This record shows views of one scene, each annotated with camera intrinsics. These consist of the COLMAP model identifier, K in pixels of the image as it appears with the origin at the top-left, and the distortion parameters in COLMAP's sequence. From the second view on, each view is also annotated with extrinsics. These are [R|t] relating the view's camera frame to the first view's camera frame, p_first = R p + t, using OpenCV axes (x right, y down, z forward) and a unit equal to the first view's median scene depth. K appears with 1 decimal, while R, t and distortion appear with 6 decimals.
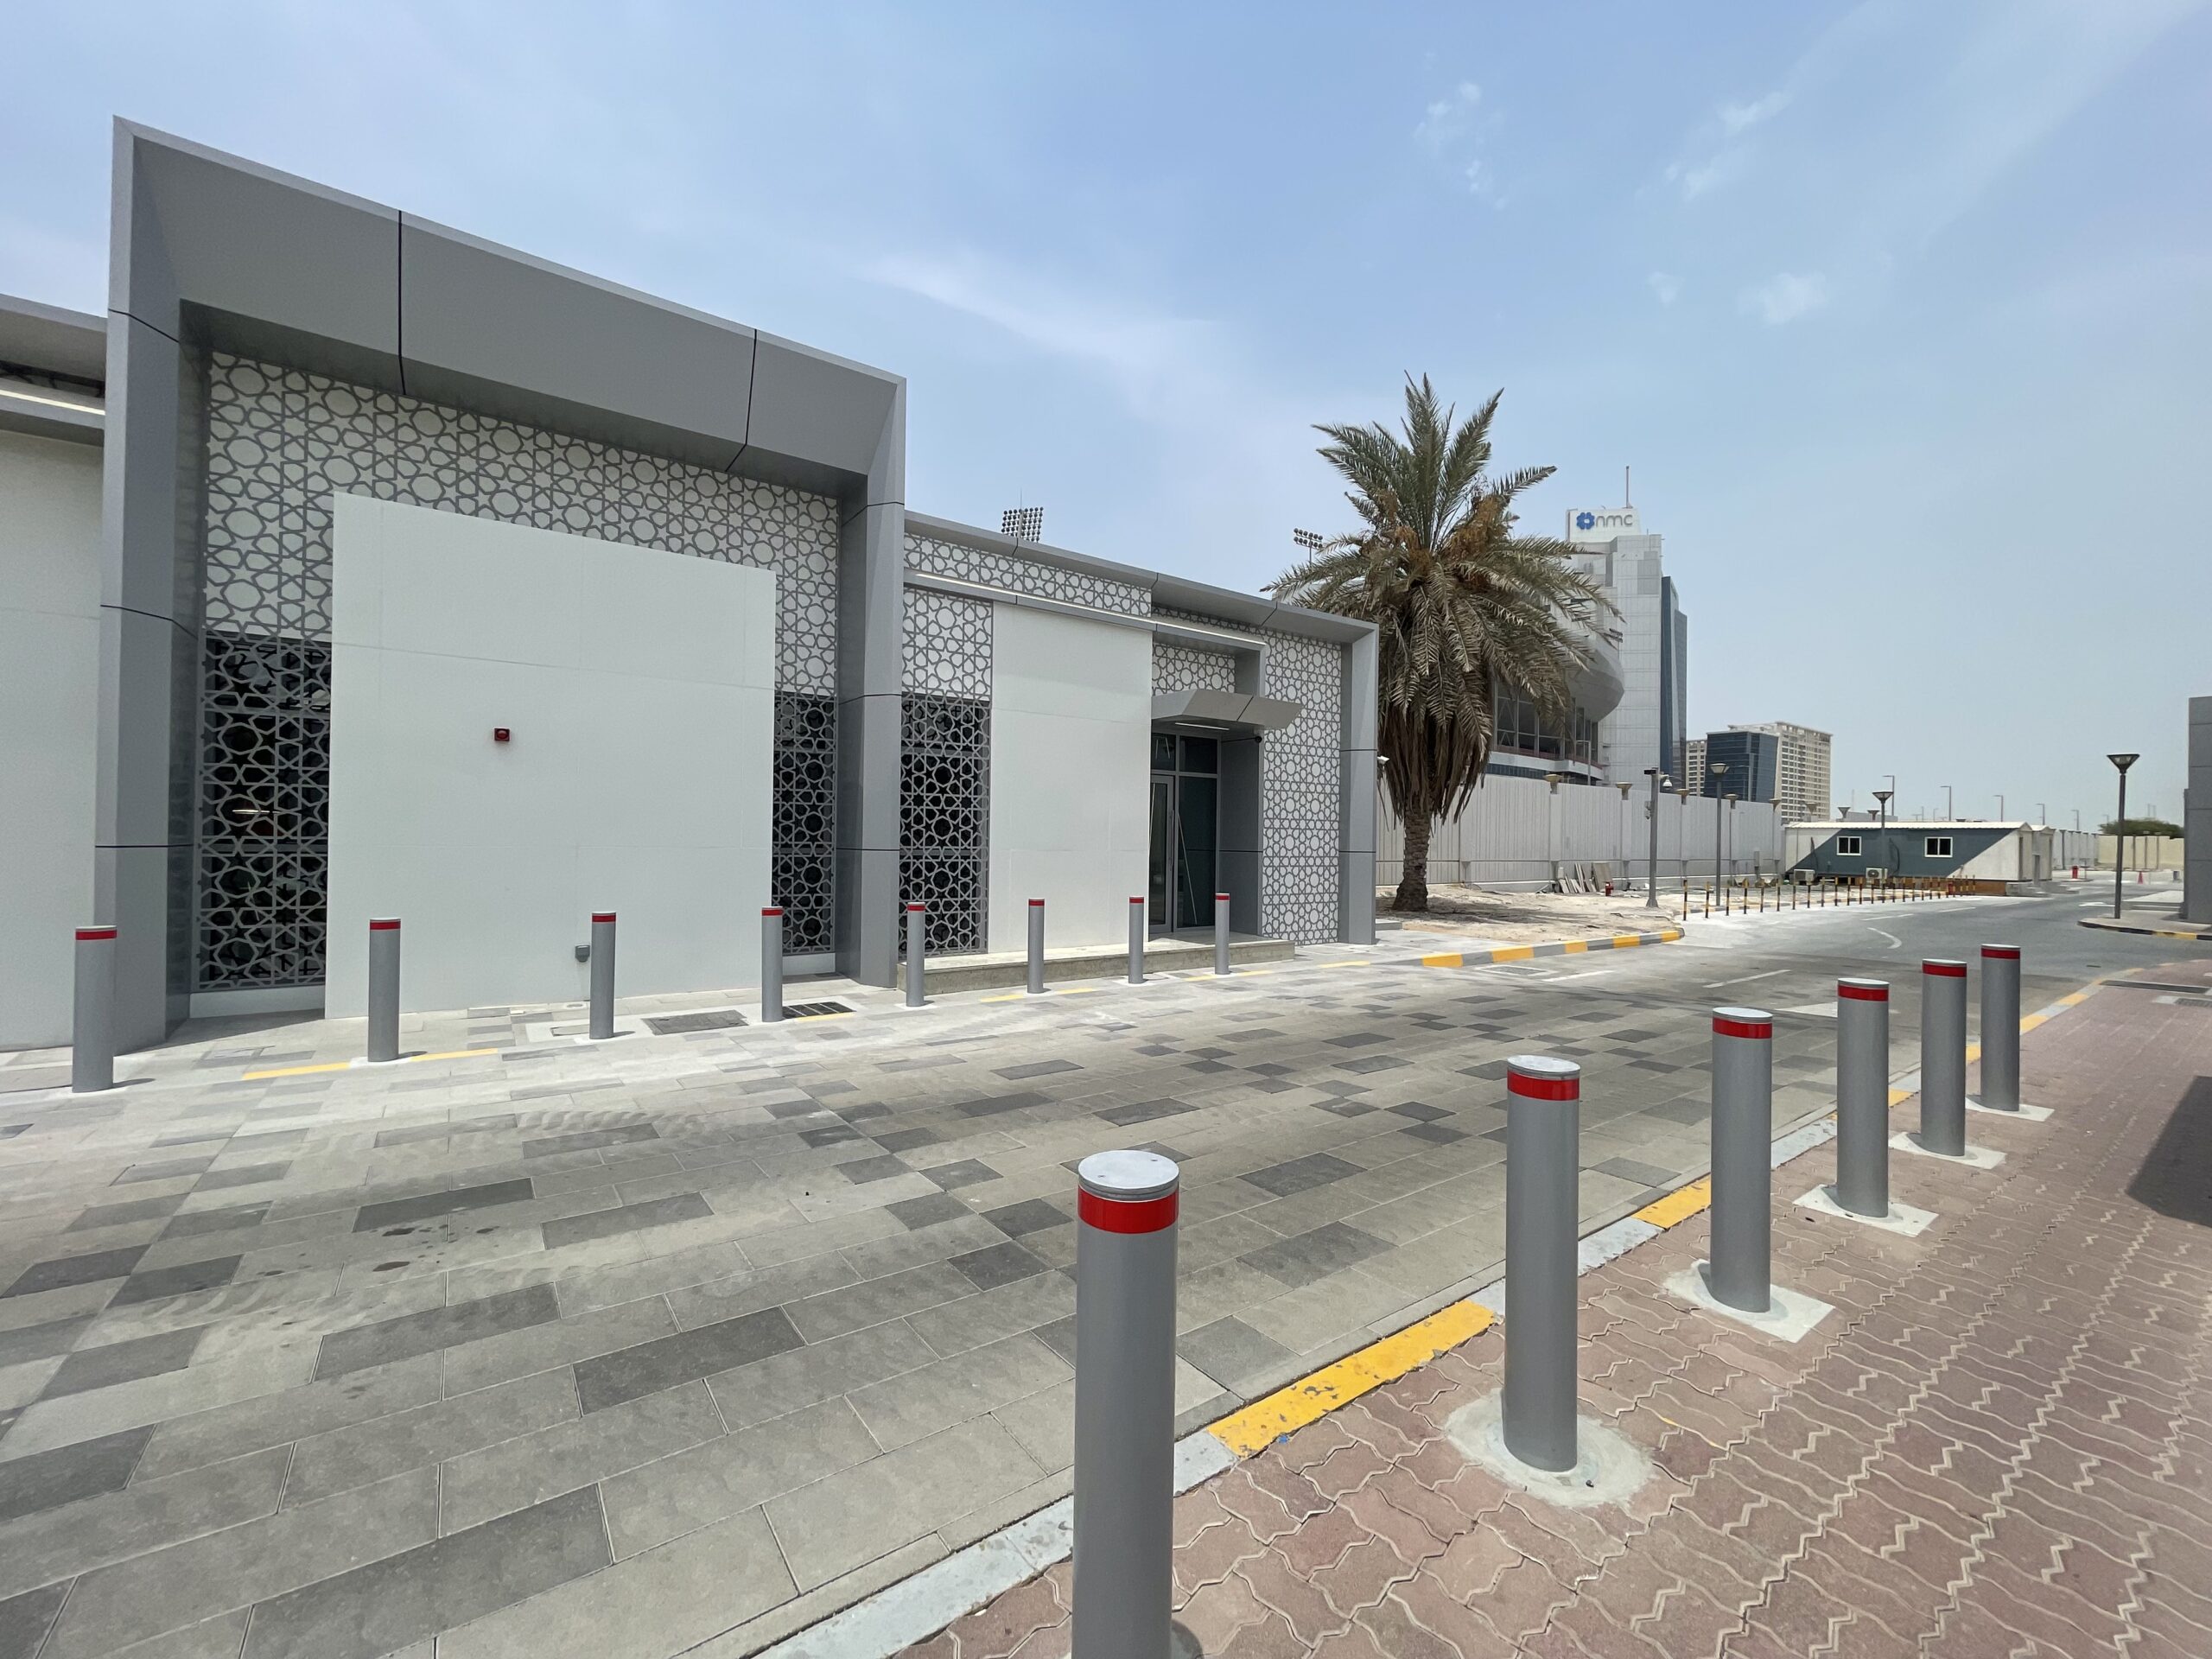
lens RADIAL K [[895.0, 0, 1091.3], [0, 895.0, 825.5], [0, 0, 1]] dist [-0.002138, 0.001055]
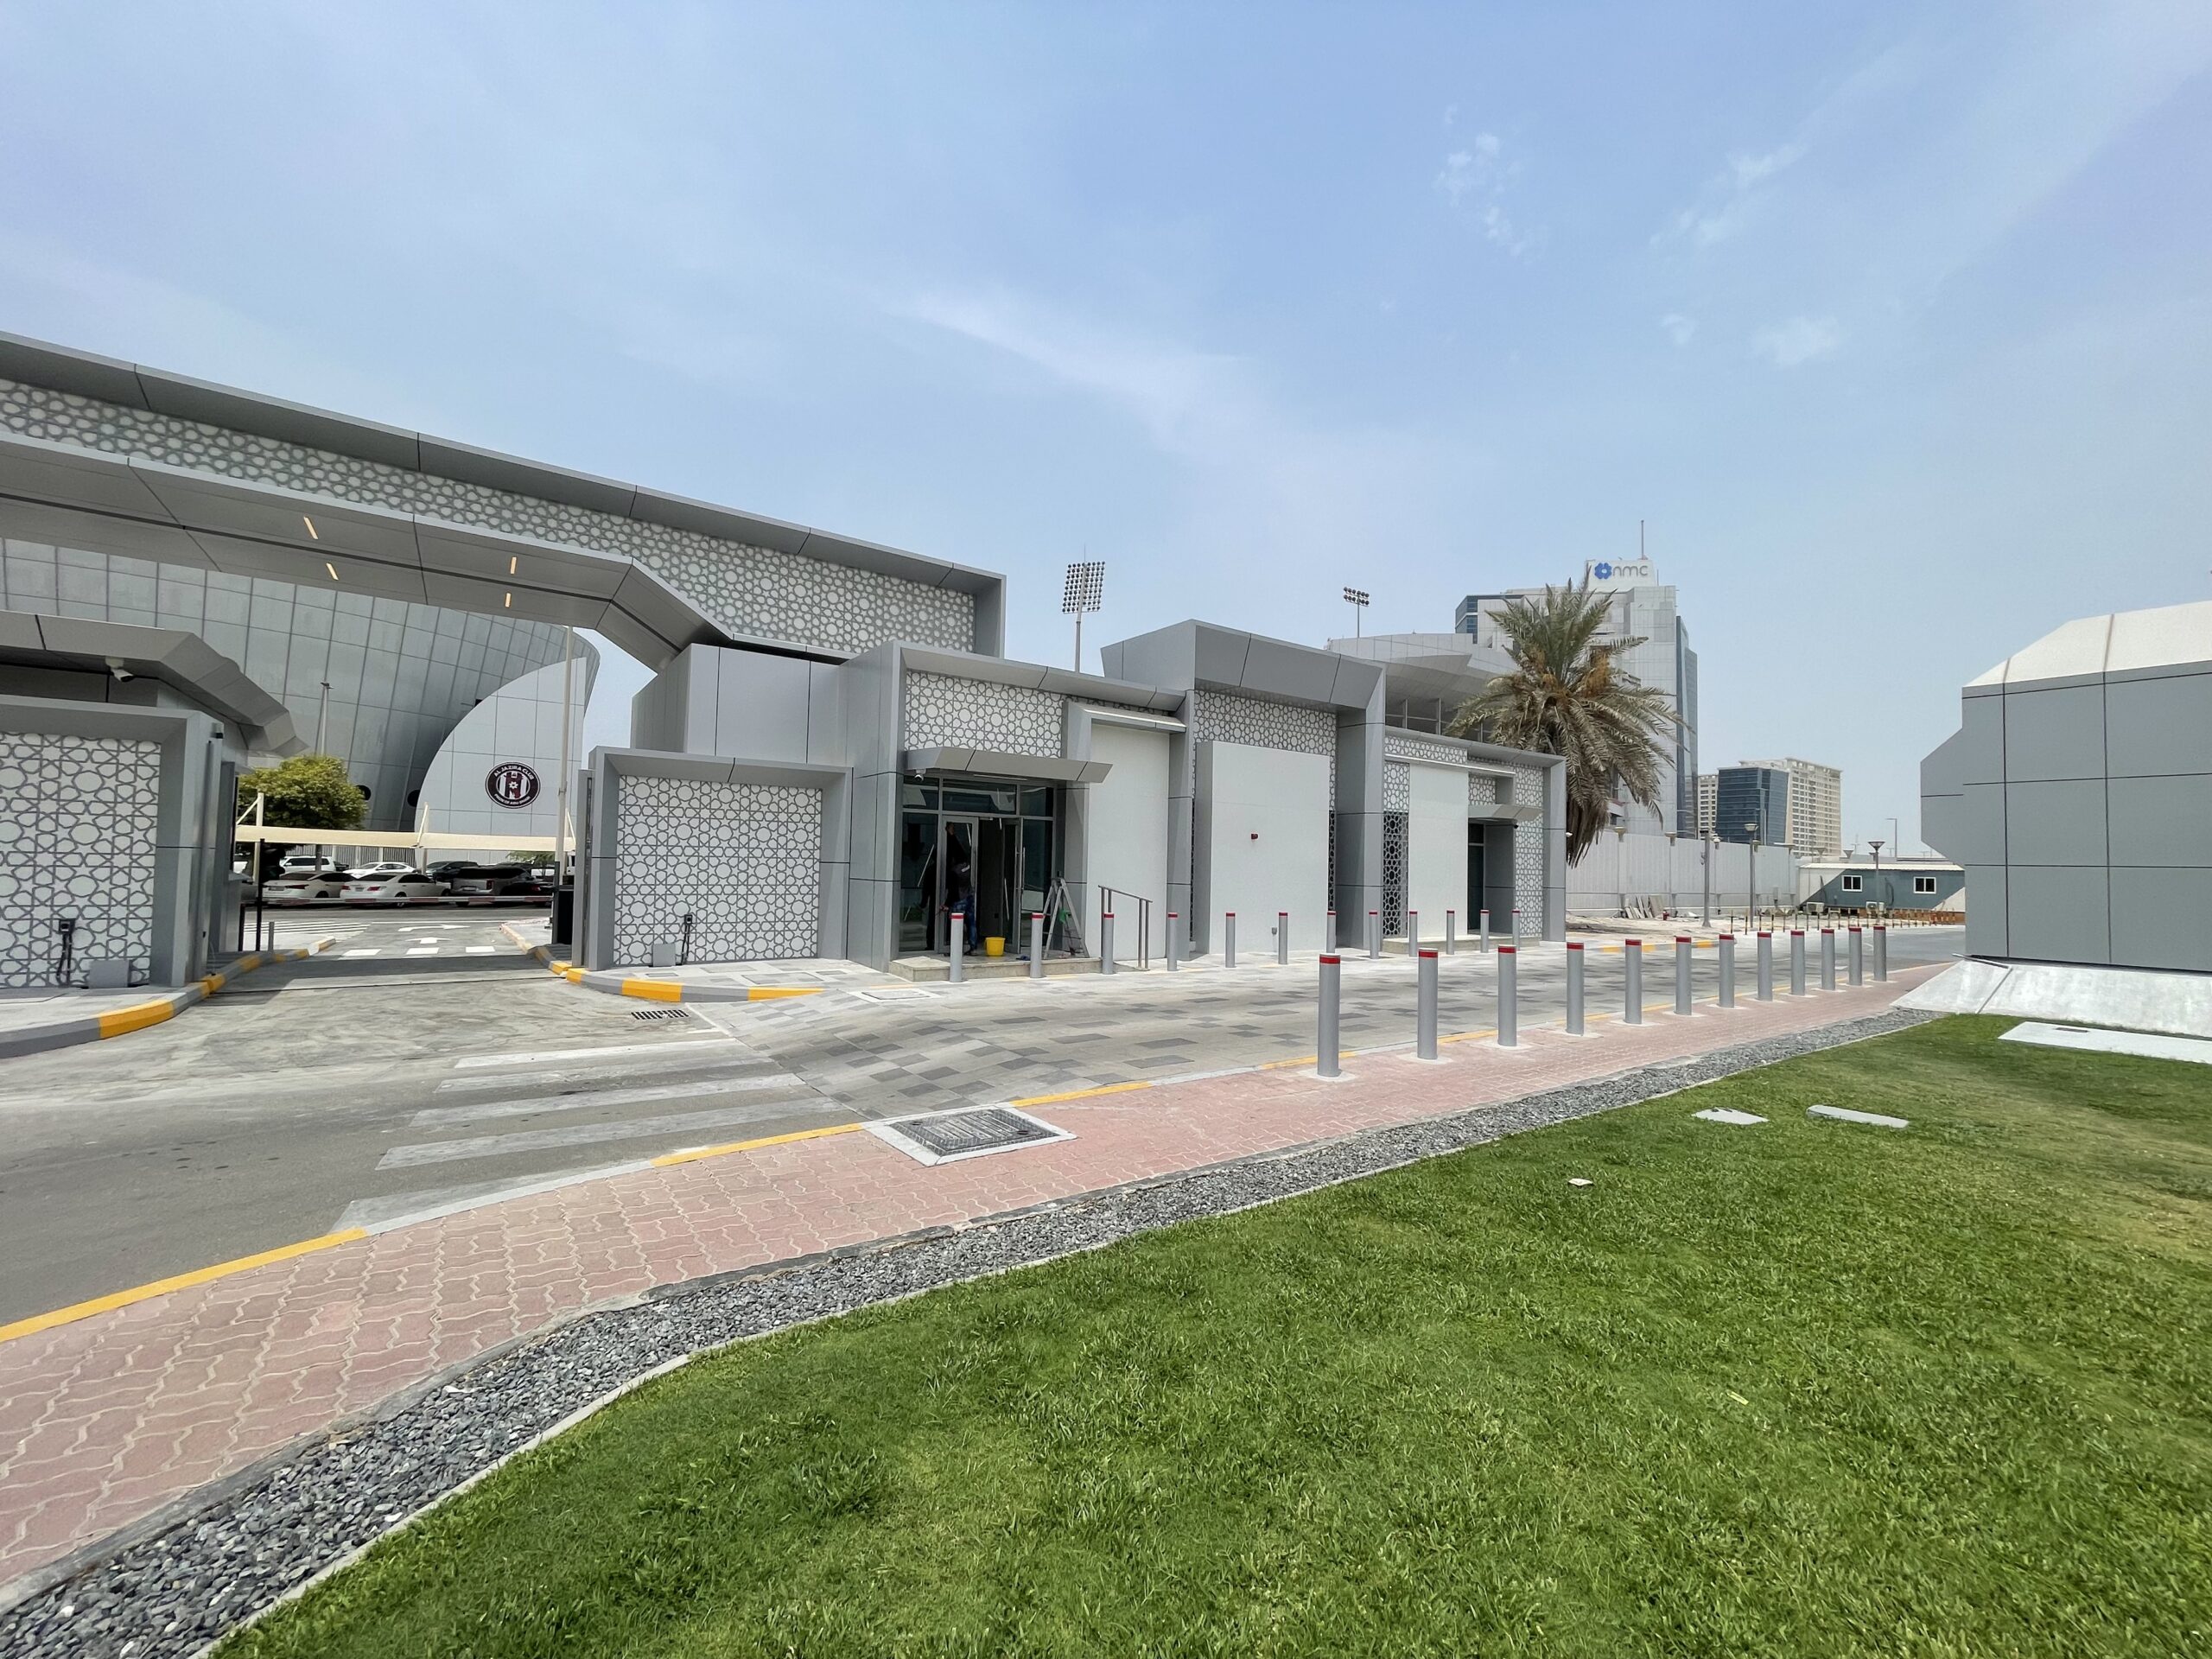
lens RADIAL K [[895.0, 0, 1101.0], [0, 895.0, 833.9], [0, 0, 1]] dist [-0.002138, 0.001055]
pose [[0.999904, 0.013842, -0.000575, -0.800314], [-0.013850, 0.999751, -0.017522, -0.045941], [0.000332, 0.017528, 0.999846, -1.013572]]
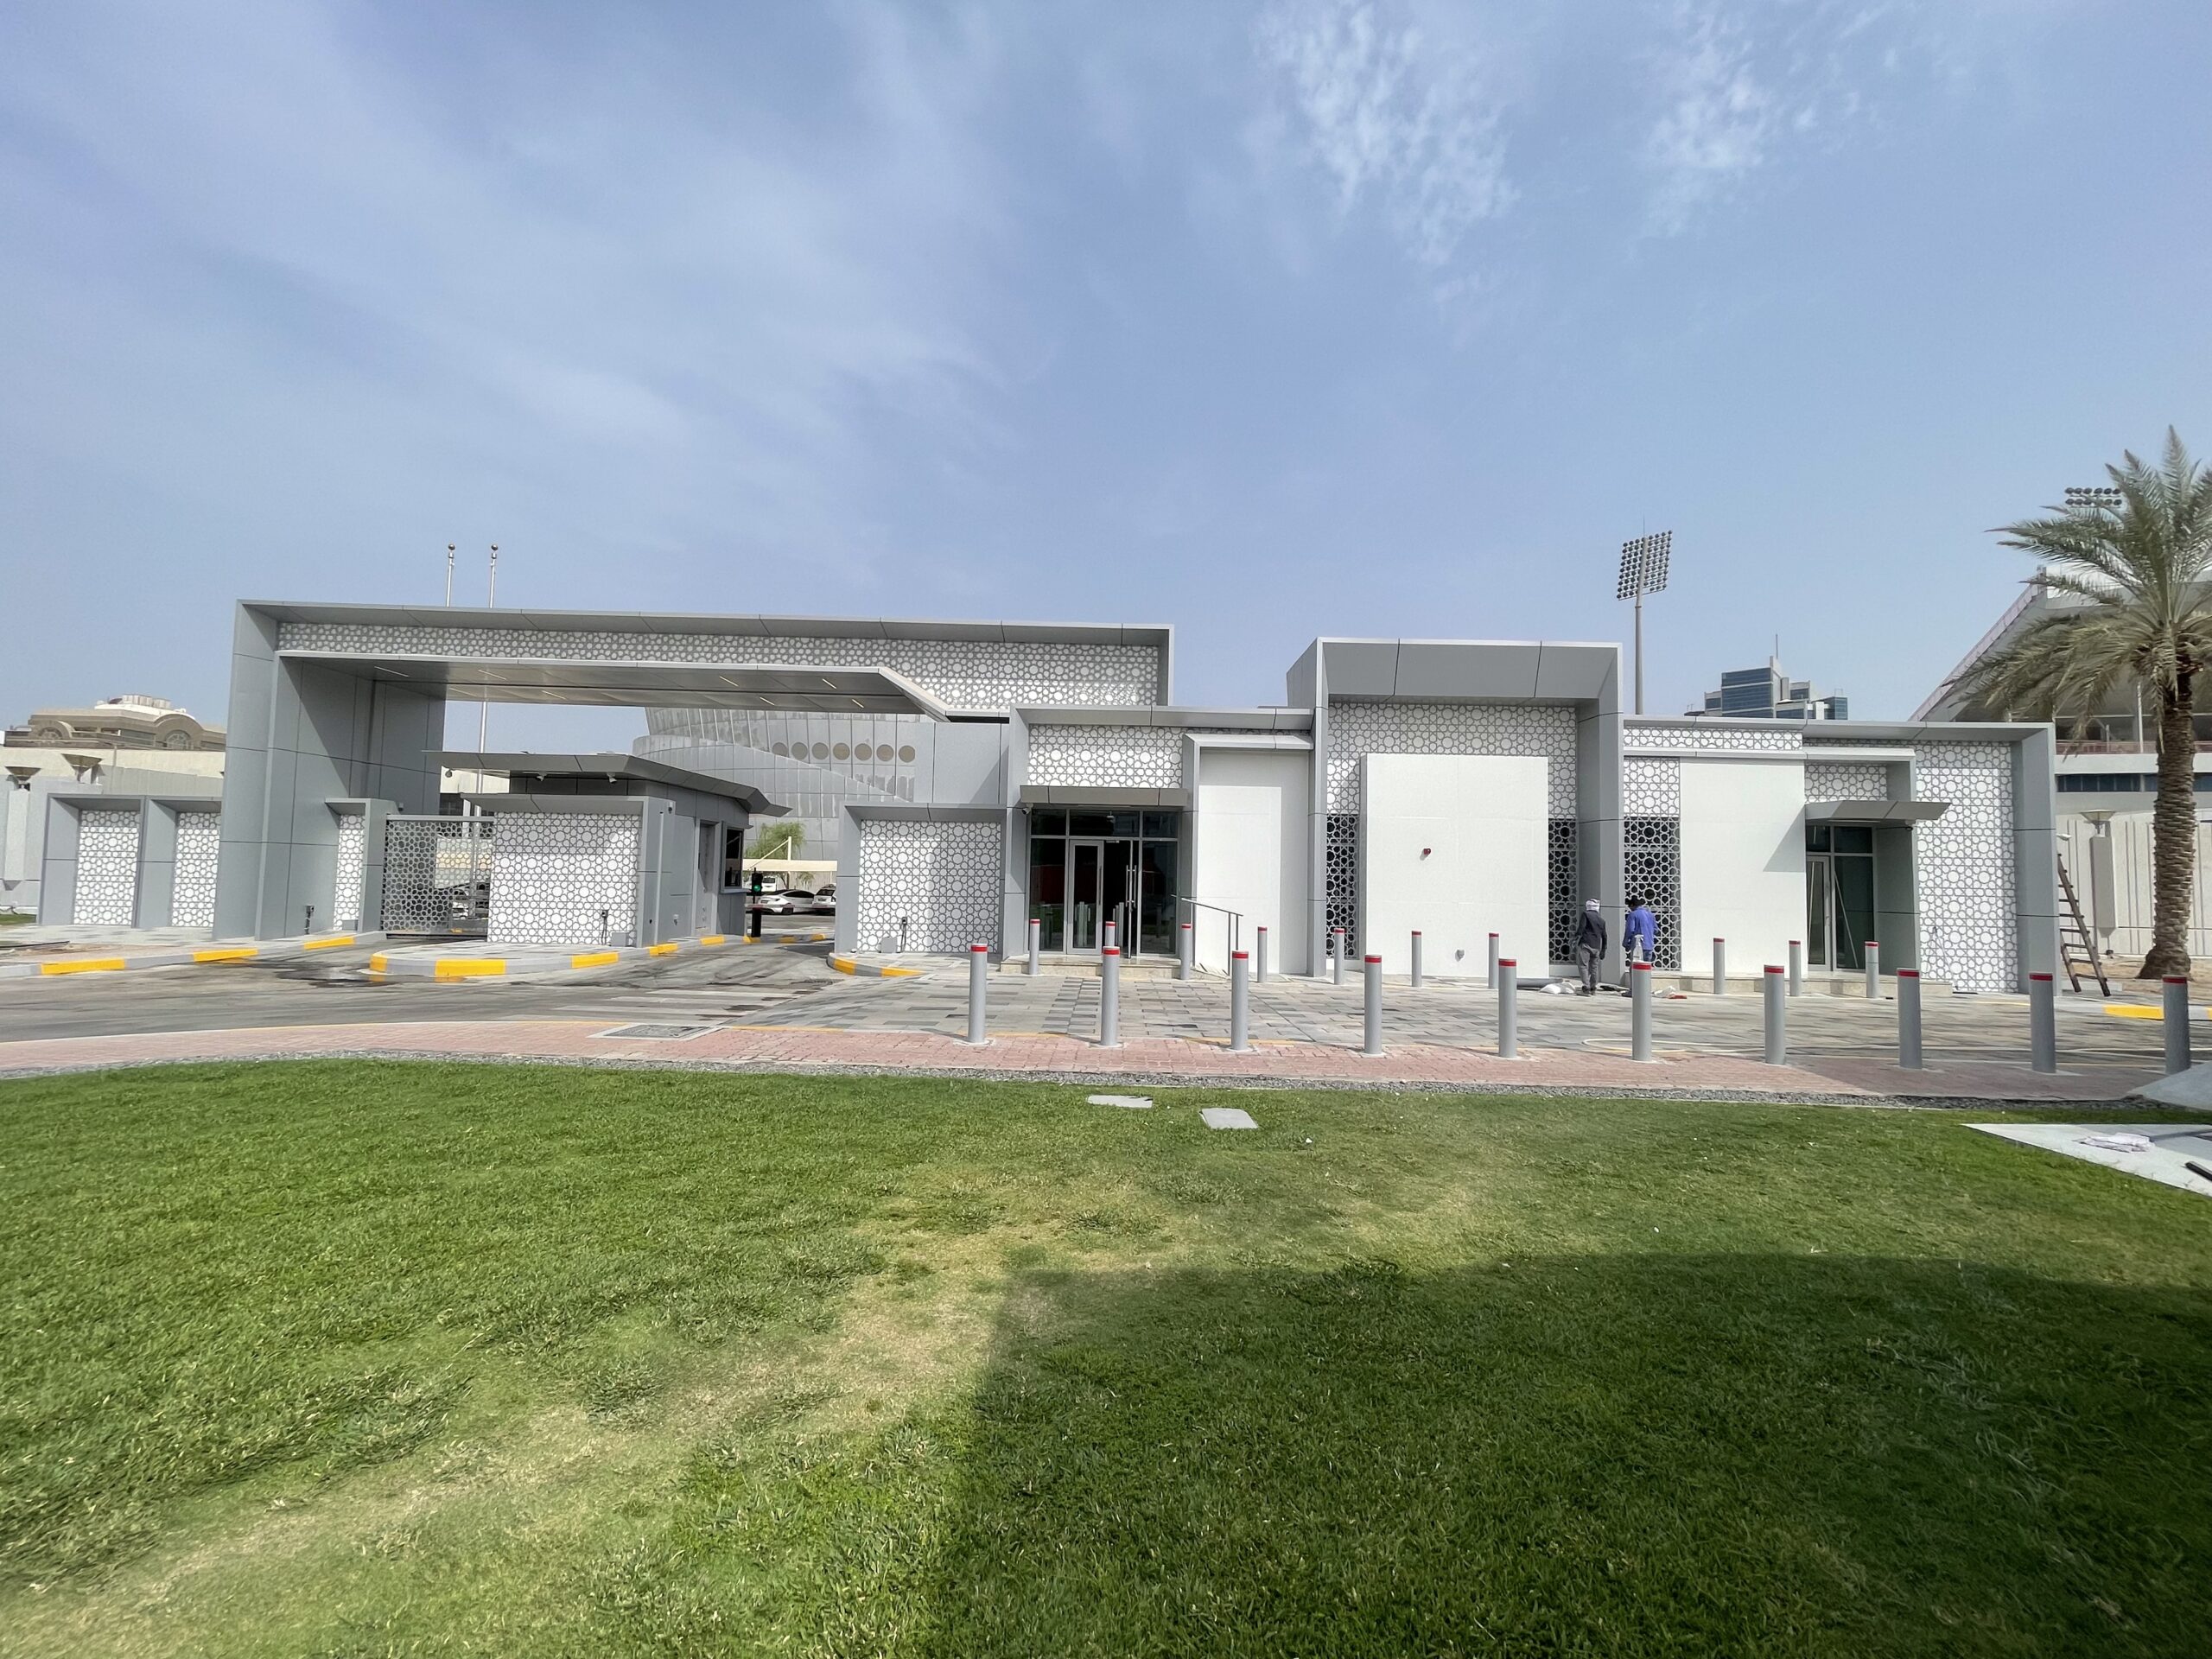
lens RADIAL K [[895.0, 0, 1098.9], [0, 895.0, 824.5], [0, 0, 1]] dist [-0.002138, 0.001055]
pose [[0.809925, -0.028221, -0.585855, -0.014303], [-0.002138, 0.998693, -0.051063, -0.039135], [0.586530, 0.042610, 0.808806, -0.951893]]
